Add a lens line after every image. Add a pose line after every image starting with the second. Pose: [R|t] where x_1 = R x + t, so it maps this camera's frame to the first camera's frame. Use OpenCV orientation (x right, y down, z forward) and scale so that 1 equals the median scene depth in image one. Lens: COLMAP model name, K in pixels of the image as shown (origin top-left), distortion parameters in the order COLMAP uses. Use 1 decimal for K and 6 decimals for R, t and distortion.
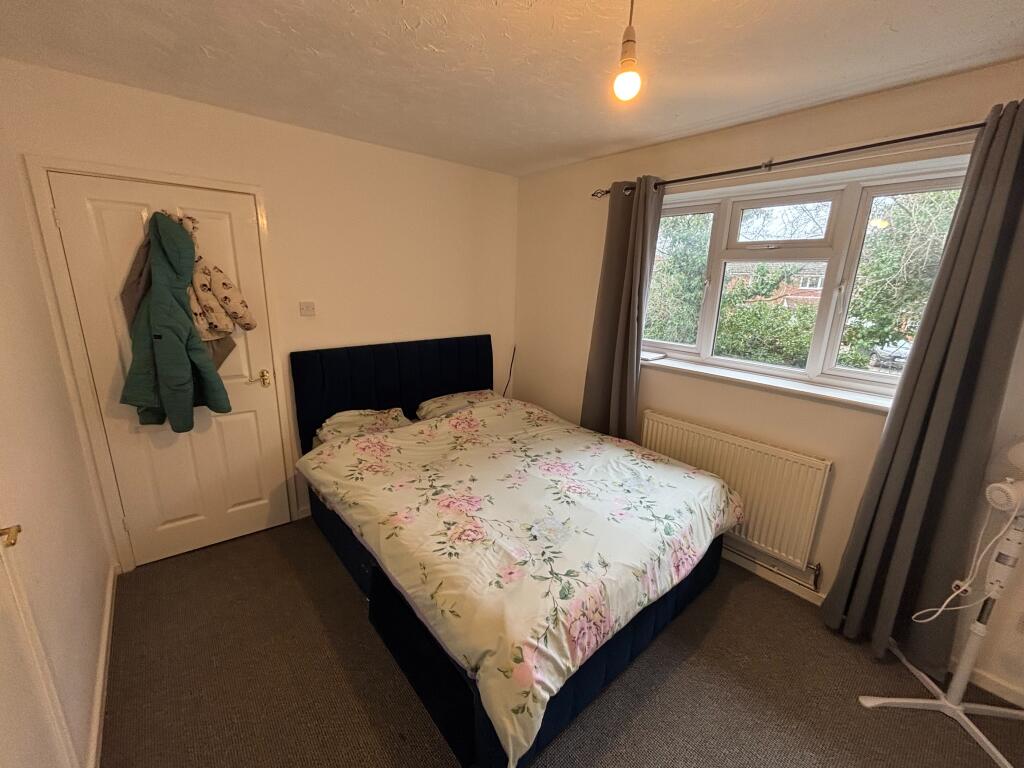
lens RADIAL K [[414.1, 0, 511.4], [0, 414.1, 384.7], [0, 0, 1]] dist [-0.000442, -0.000055]
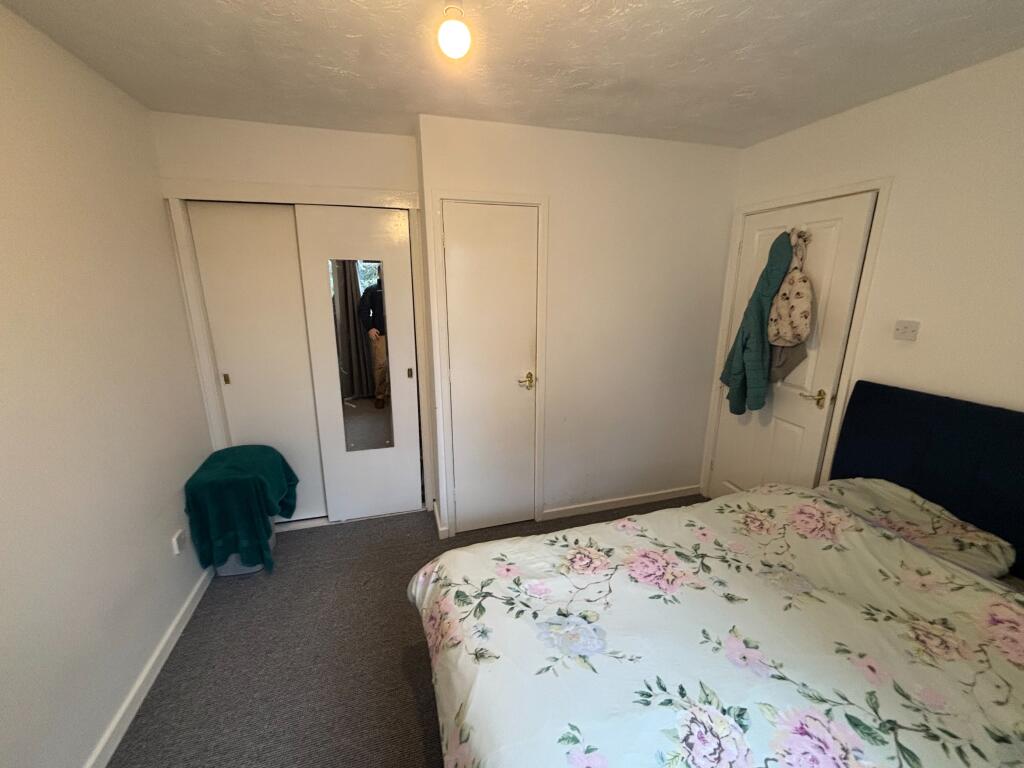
lens RADIAL K [[414.1, 0, 513.1], [0, 414.1, 383.5], [0, 0, 1]] dist [-0.000442, -0.000055]
pose [[-0.398425, 0.204821, -0.894039, 0.524597], [-0.237347, 0.918522, 0.316203, -0.190731], [0.885959, 0.338181, -0.317348, 0.757911]]
